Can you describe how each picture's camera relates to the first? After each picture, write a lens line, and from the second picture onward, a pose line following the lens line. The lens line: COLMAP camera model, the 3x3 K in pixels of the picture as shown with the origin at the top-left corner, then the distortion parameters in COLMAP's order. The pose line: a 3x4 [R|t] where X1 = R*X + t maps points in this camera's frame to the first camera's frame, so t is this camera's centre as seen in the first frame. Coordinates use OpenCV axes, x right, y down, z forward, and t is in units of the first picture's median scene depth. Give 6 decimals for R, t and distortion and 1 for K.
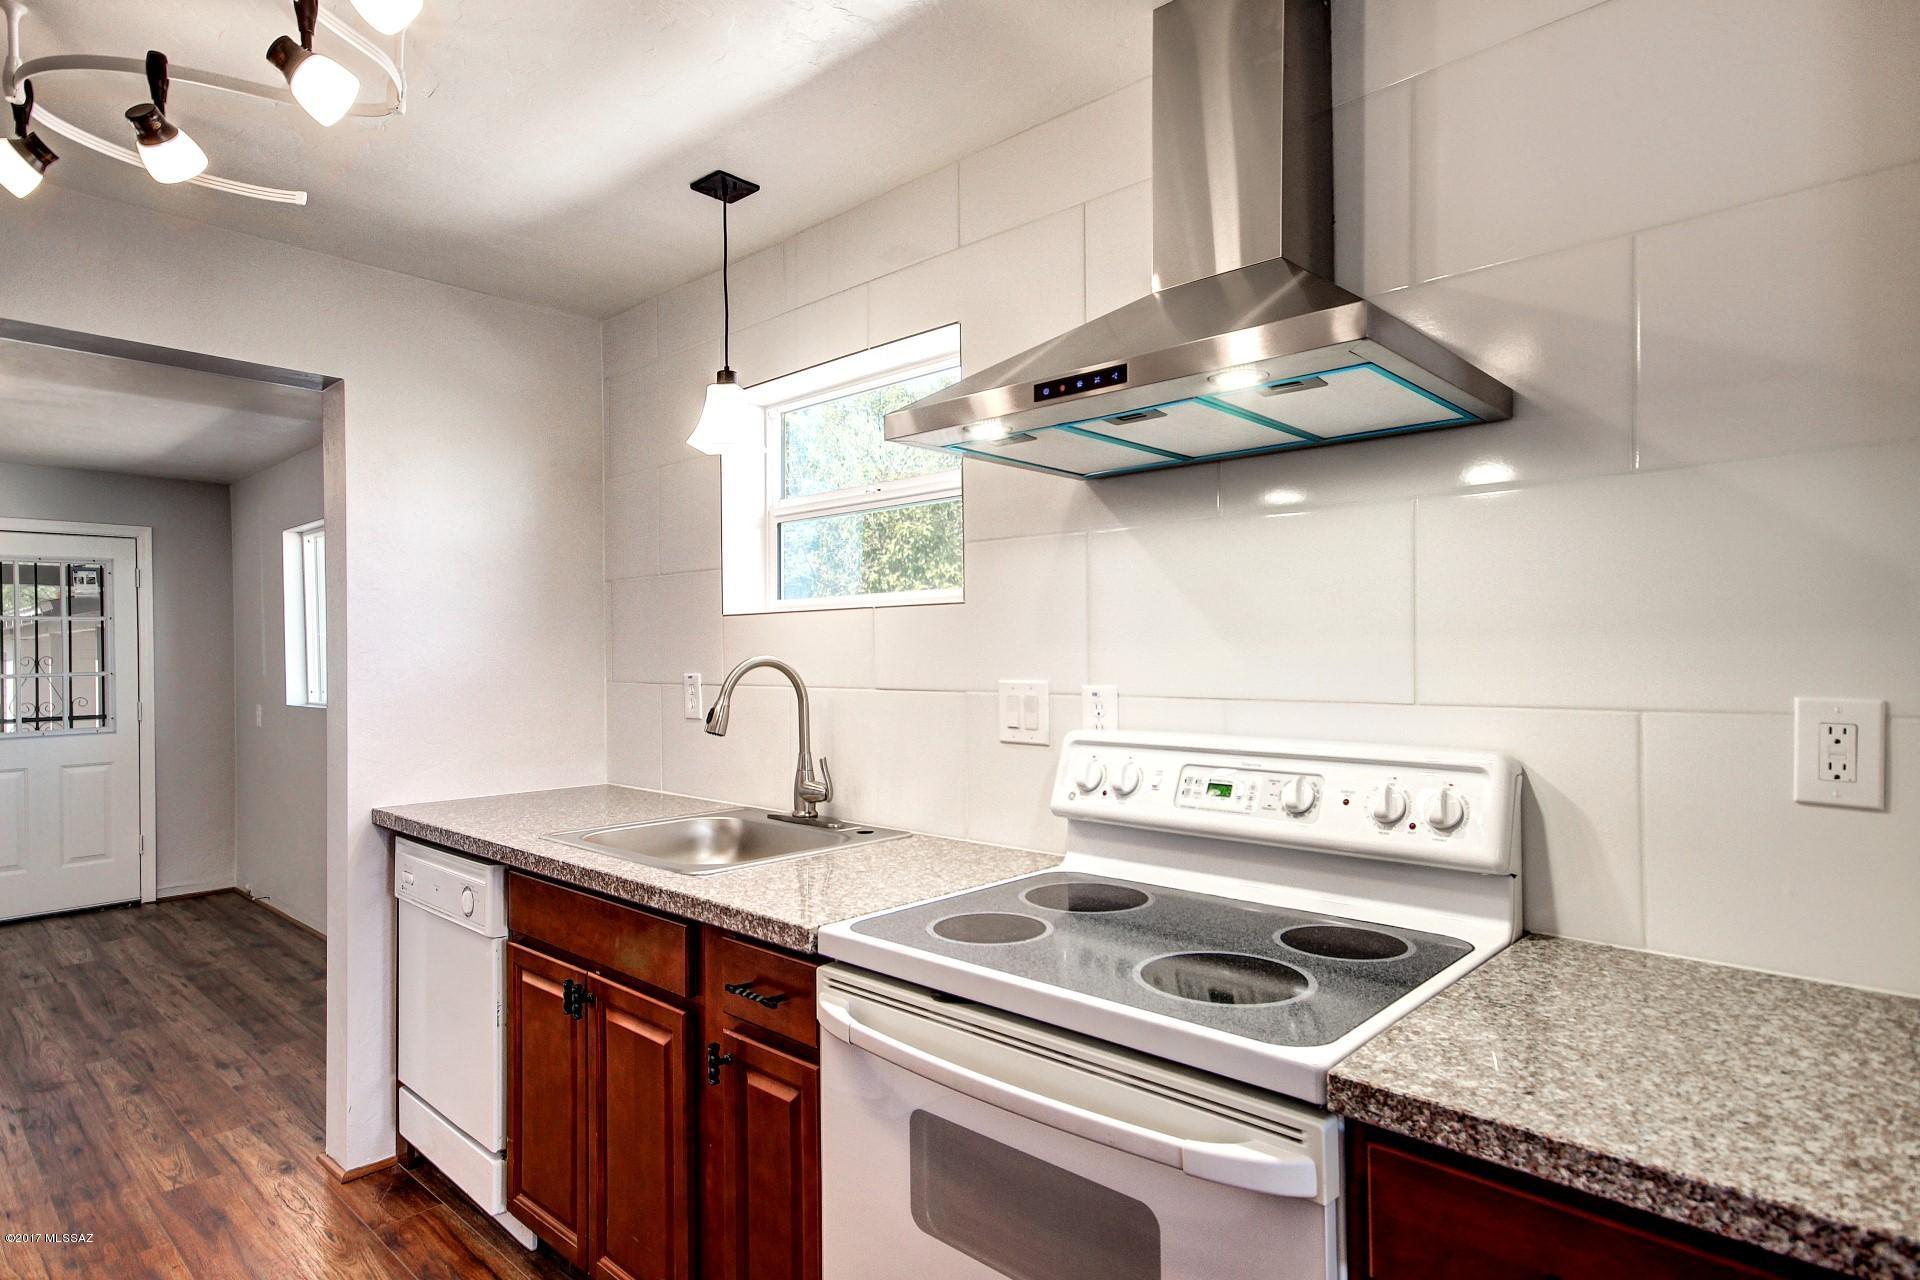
lens RADIAL K [[1031.8, 0, 983.7], [0, 1031.8, 639.3], [0, 0, 1]] dist [0.027407, -0.002318]
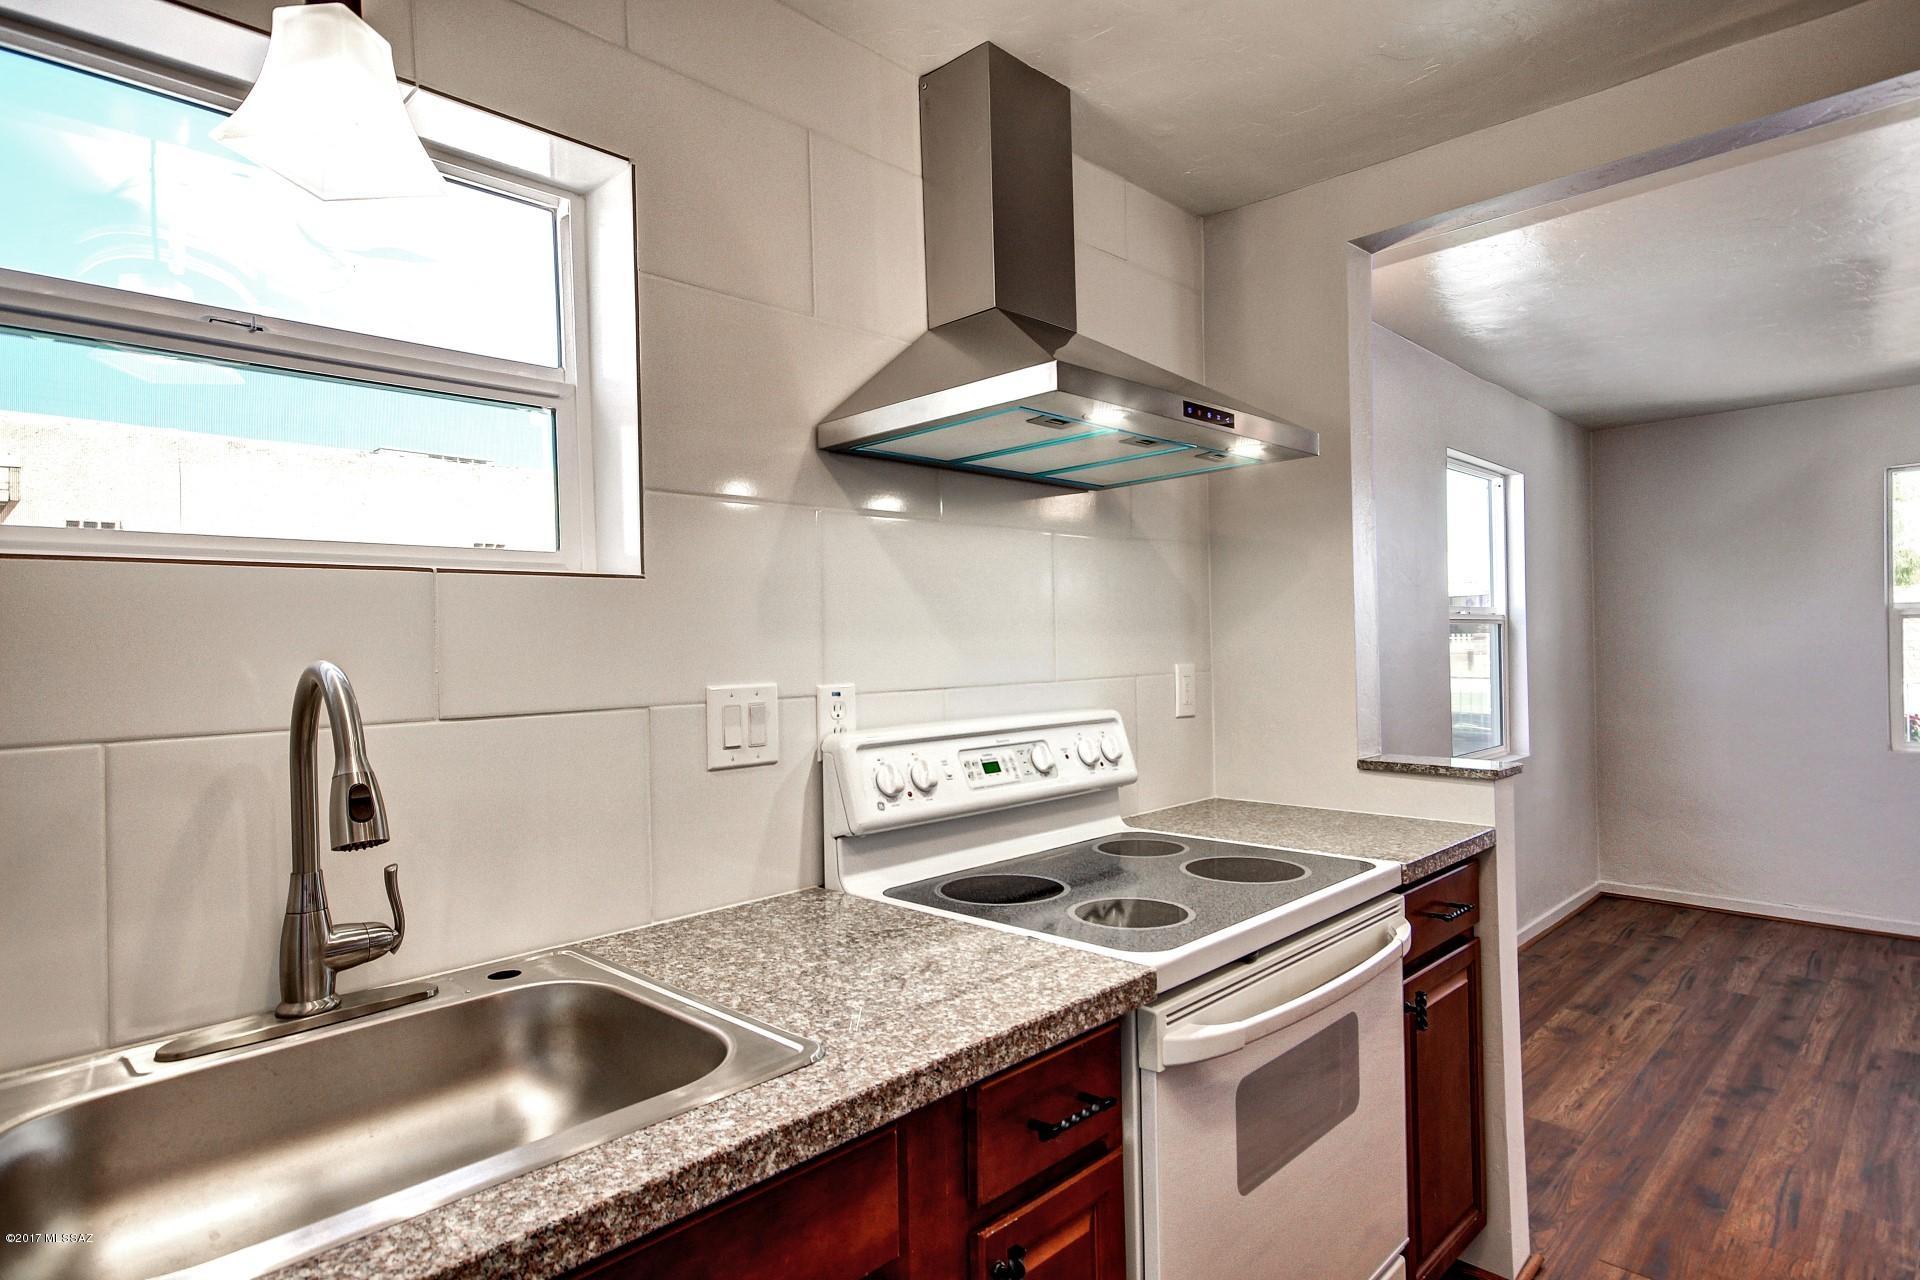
lens RADIAL K [[1031.8, 0, 945.2], [0, 1031.8, 640.3], [0, 0, 1]] dist [0.027407, -0.002318]
pose [[0.053192, 0.009585, 0.998538, -0.856831], [0.009046, 0.999908, -0.010080, 0.018398], [-0.998543, 0.009569, 0.053100, 0.949489]]
